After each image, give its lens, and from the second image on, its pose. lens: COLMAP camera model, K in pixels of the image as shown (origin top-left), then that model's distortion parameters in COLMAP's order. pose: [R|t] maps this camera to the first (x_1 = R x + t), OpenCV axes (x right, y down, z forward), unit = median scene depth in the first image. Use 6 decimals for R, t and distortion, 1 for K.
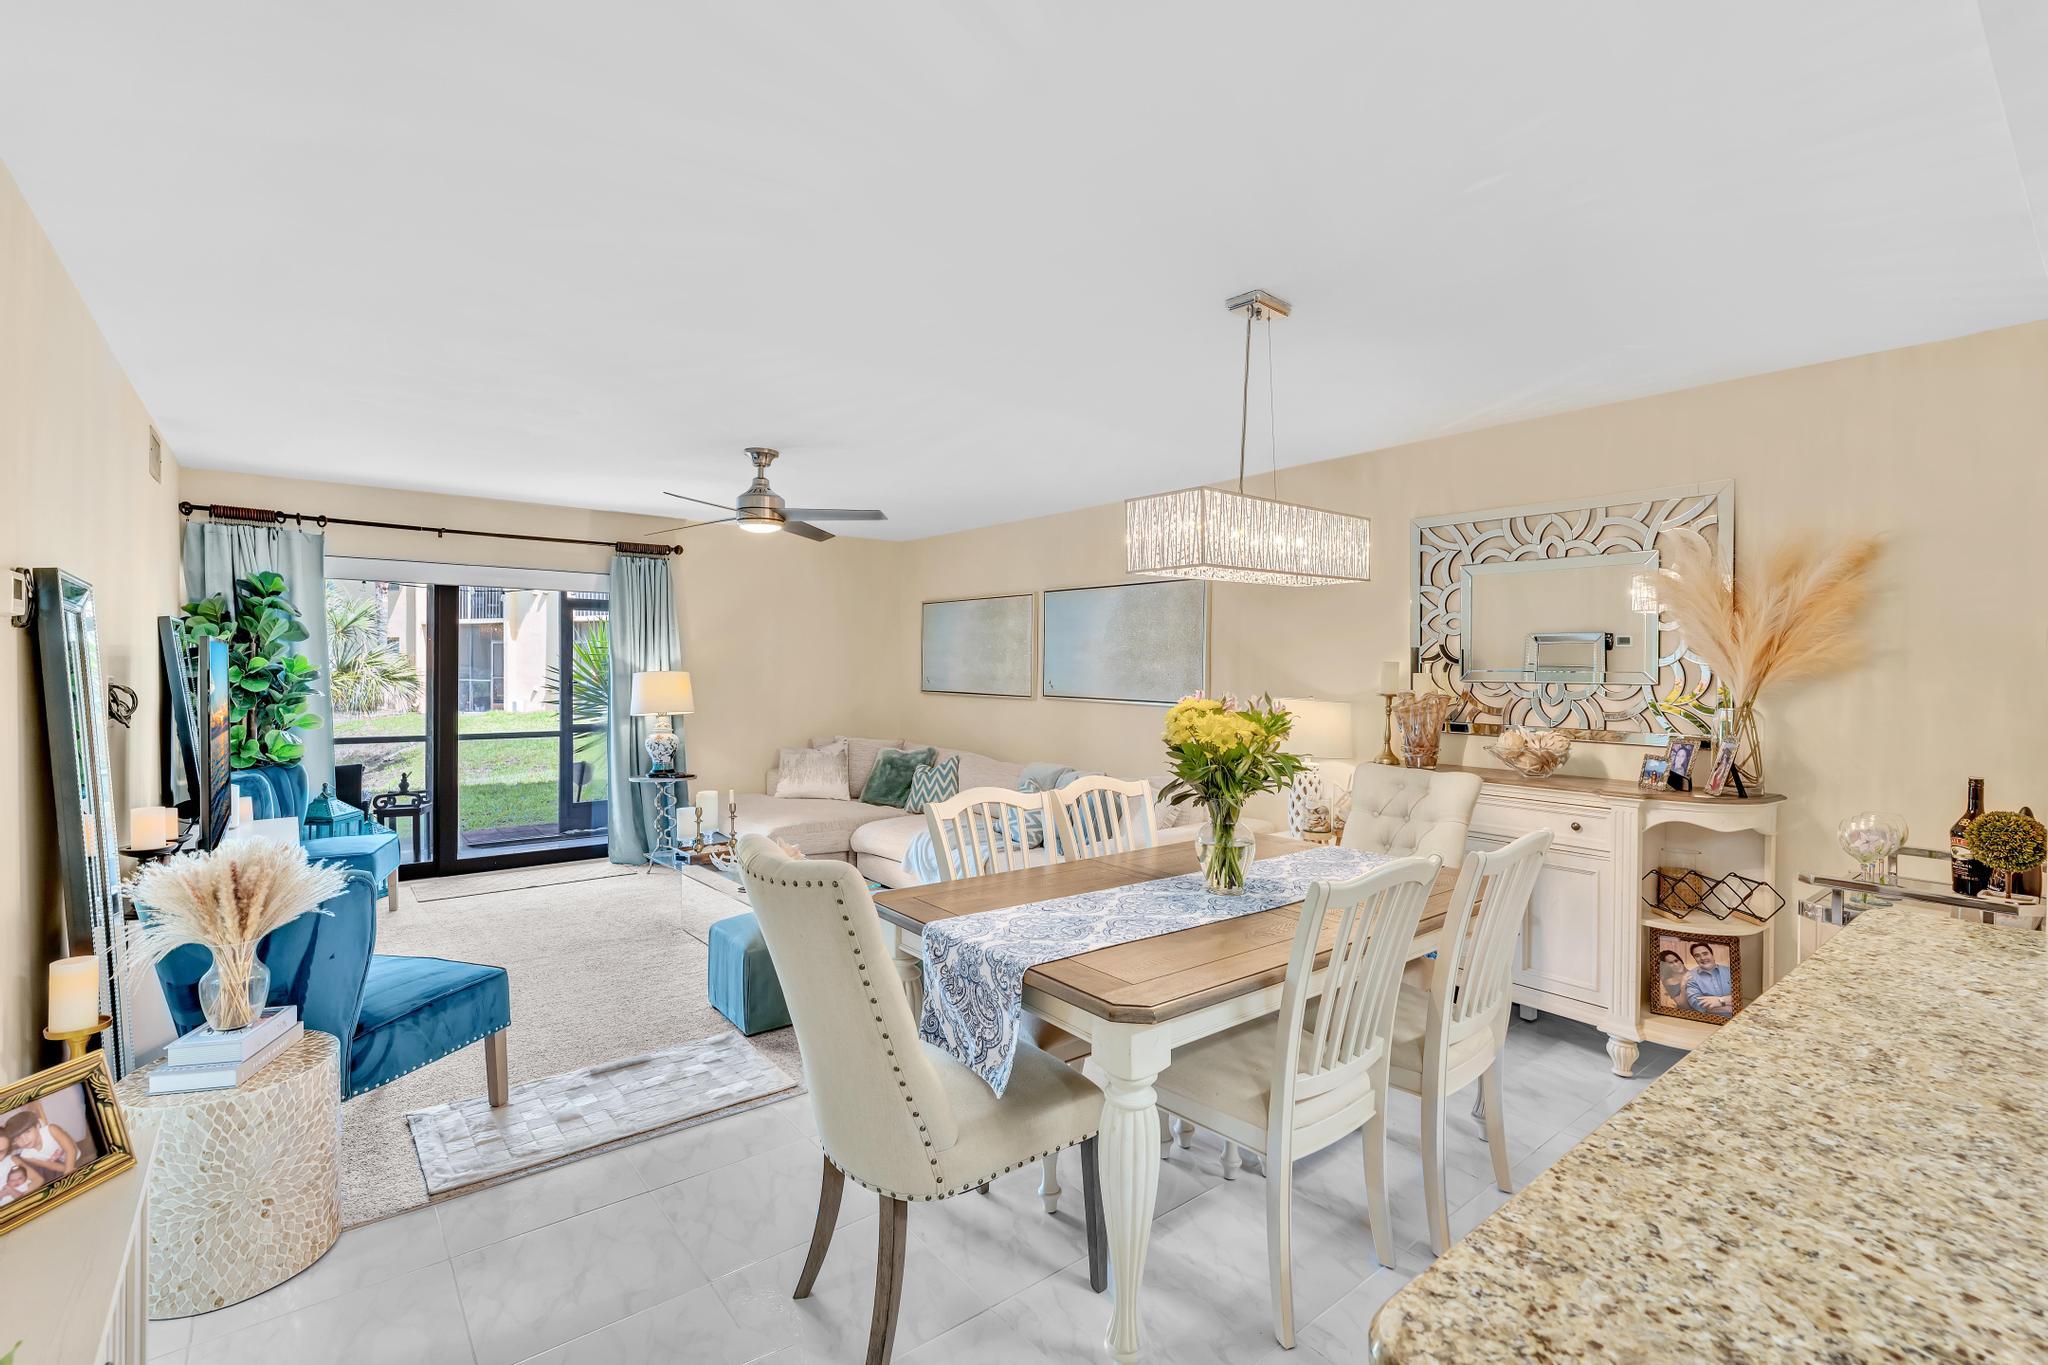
lens RADIAL K [[920.8, 0, 1034.5], [0, 920.8, 669.6], [0, 0, 1]] dist [-0.002764, 0.001334]
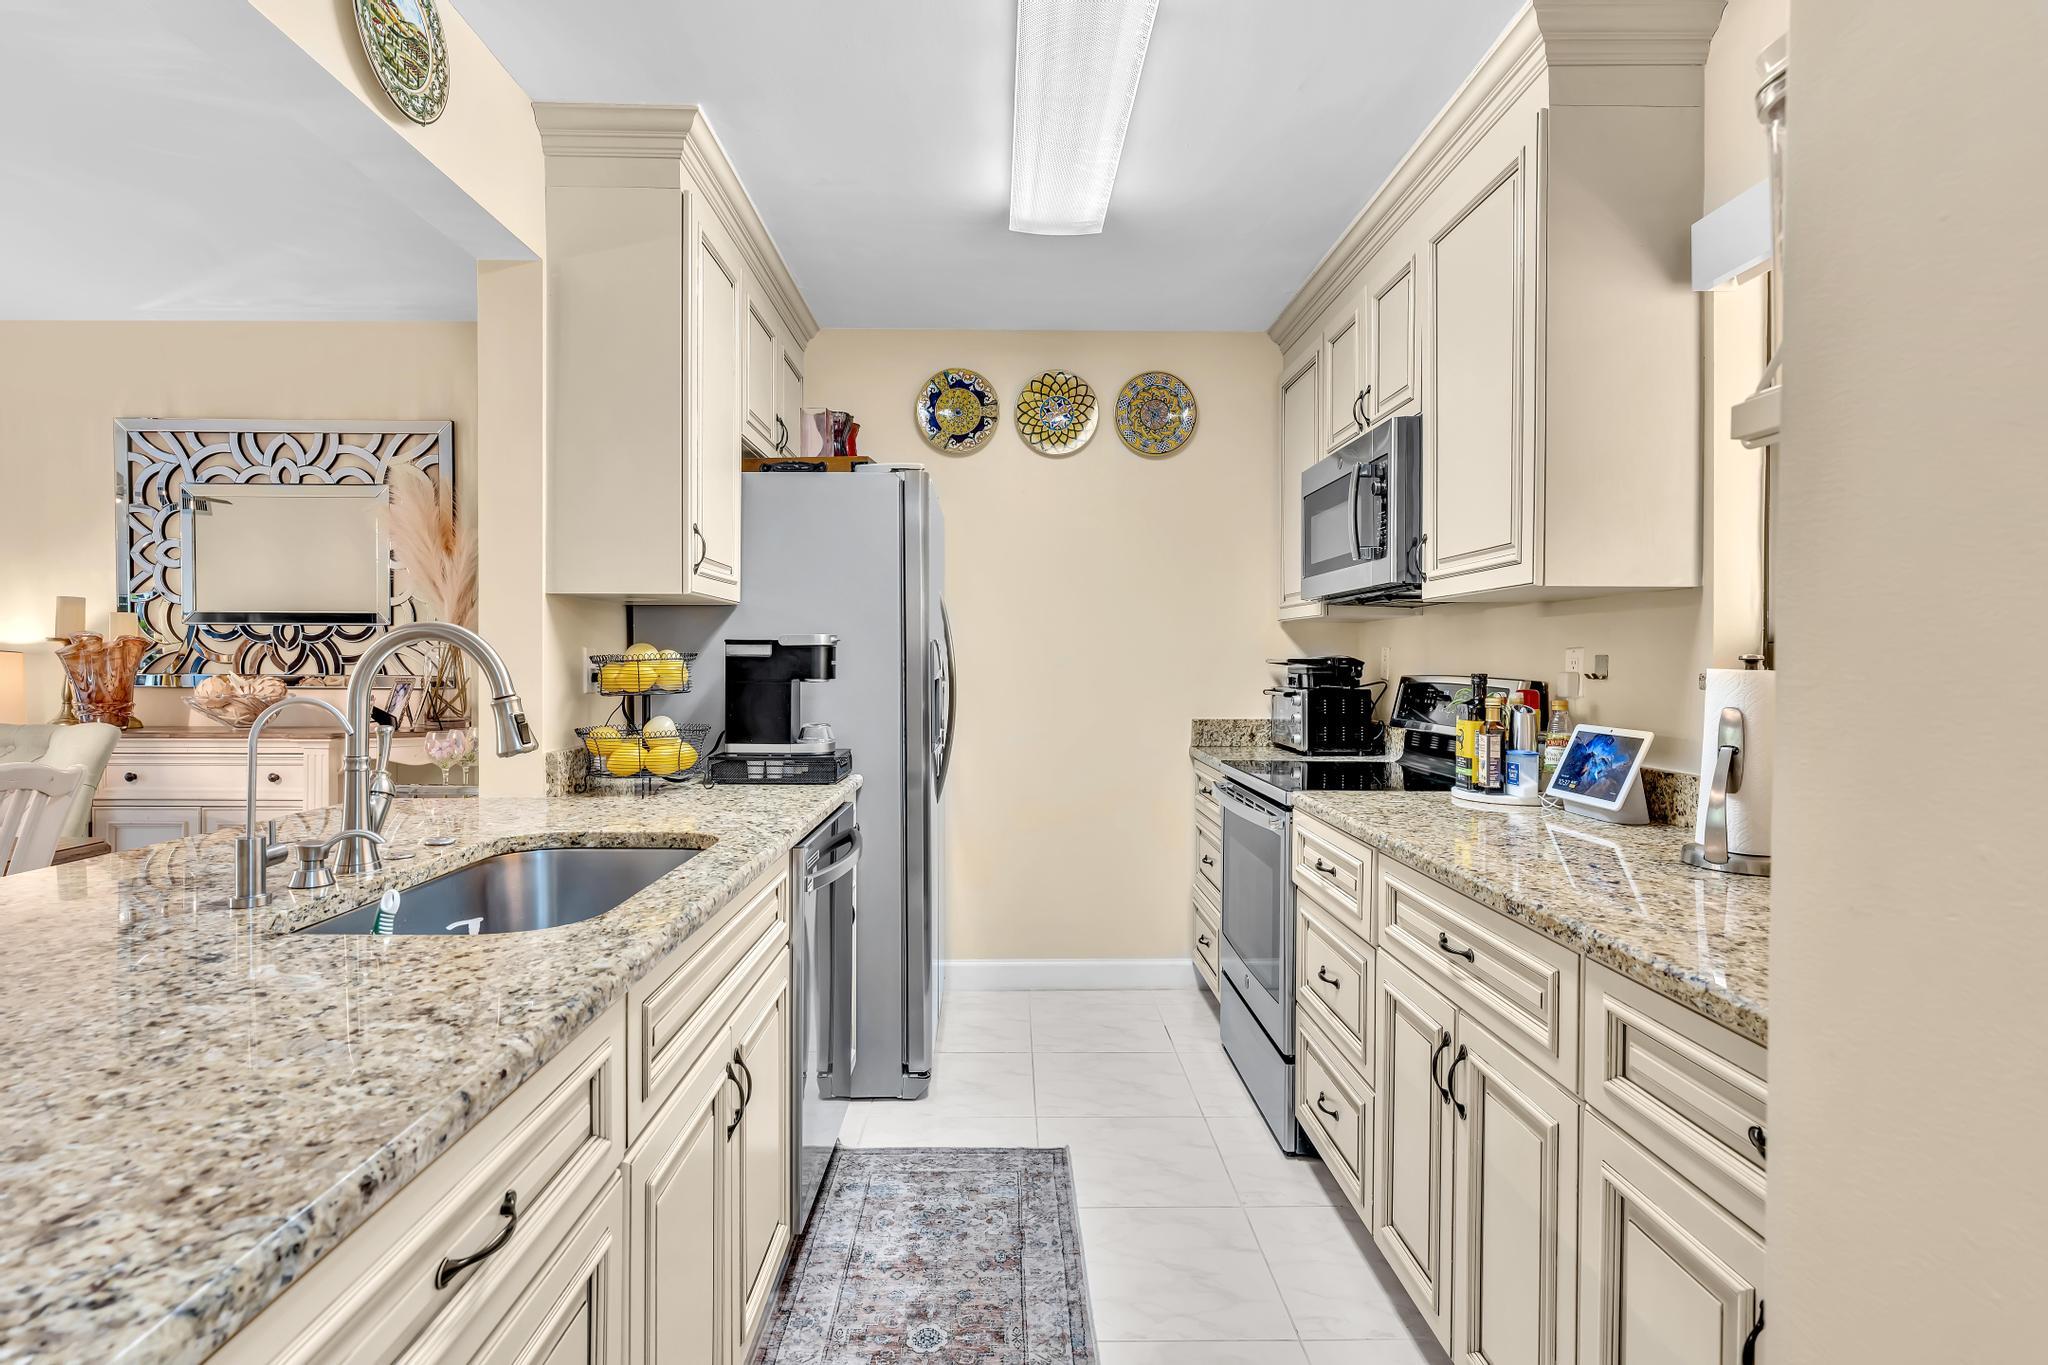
lens RADIAL K [[1015.9, 0, 1021.3], [0, 1015.9, 673.0], [0, 0, 1]] dist [-0.006573, 0.002970]
pose [[0.614903, -0.013813, 0.788482, 0.208195], [0.002480, 0.999876, 0.015581, 0.044156], [-0.788599, -0.007625, 0.614861, -0.149080]]
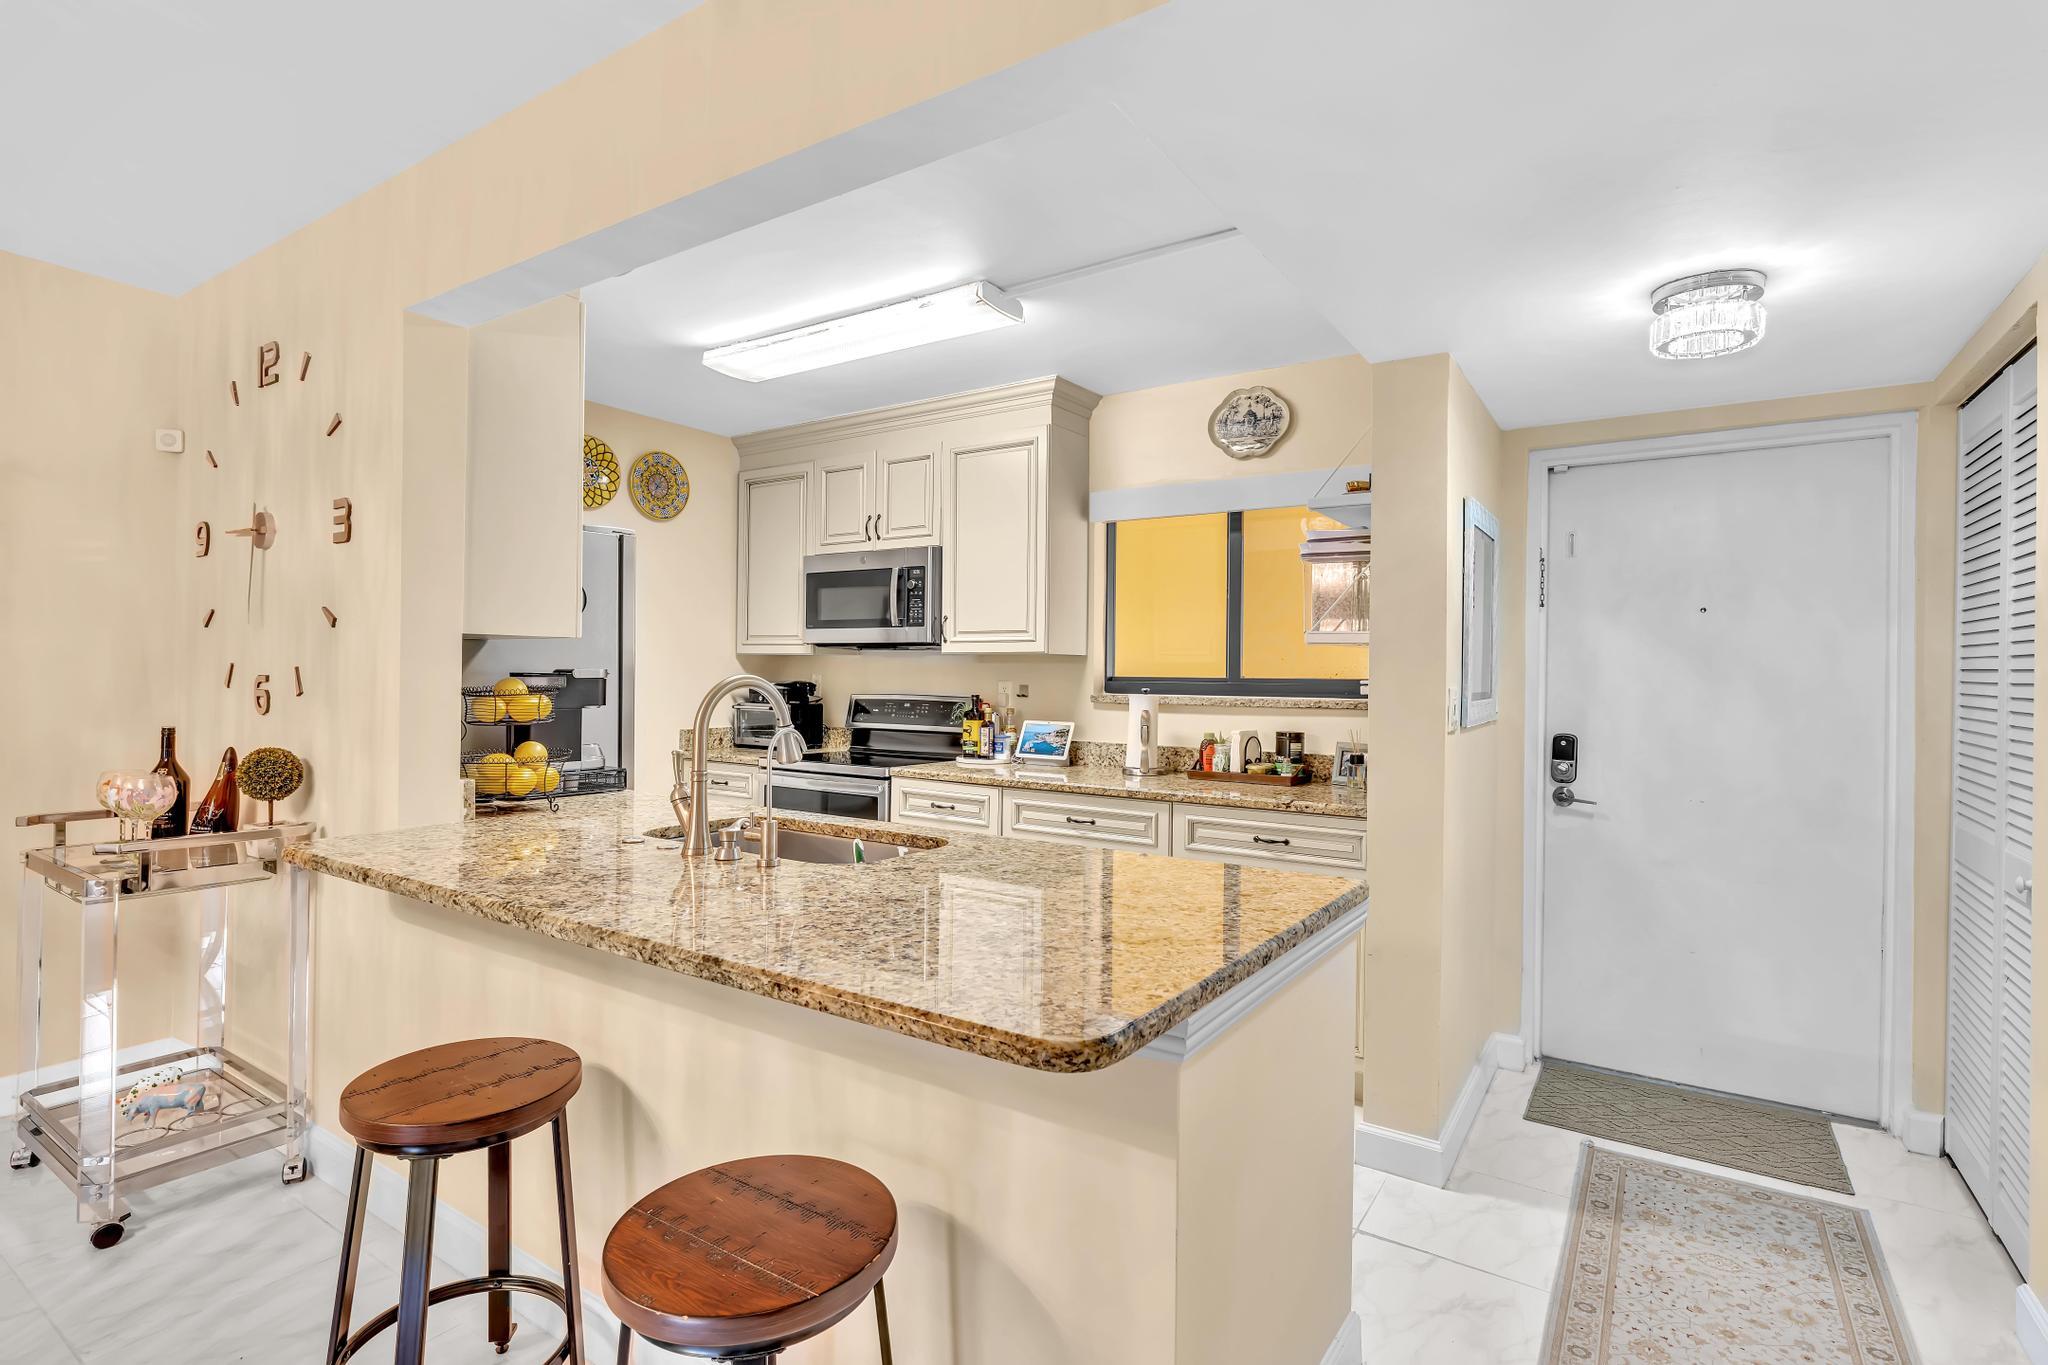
lens RADIAL K [[978.7, 0, 1026.9], [0, 978.7, 676.4], [0, 0, 1]] dist [-0.008670, 0.002870]
pose [[-0.295581, -0.009885, 0.955267, -0.167050], [-0.010003, 0.999924, 0.007252, 0.026957], [-0.955265, -0.007412, -0.295657, 0.250907]]
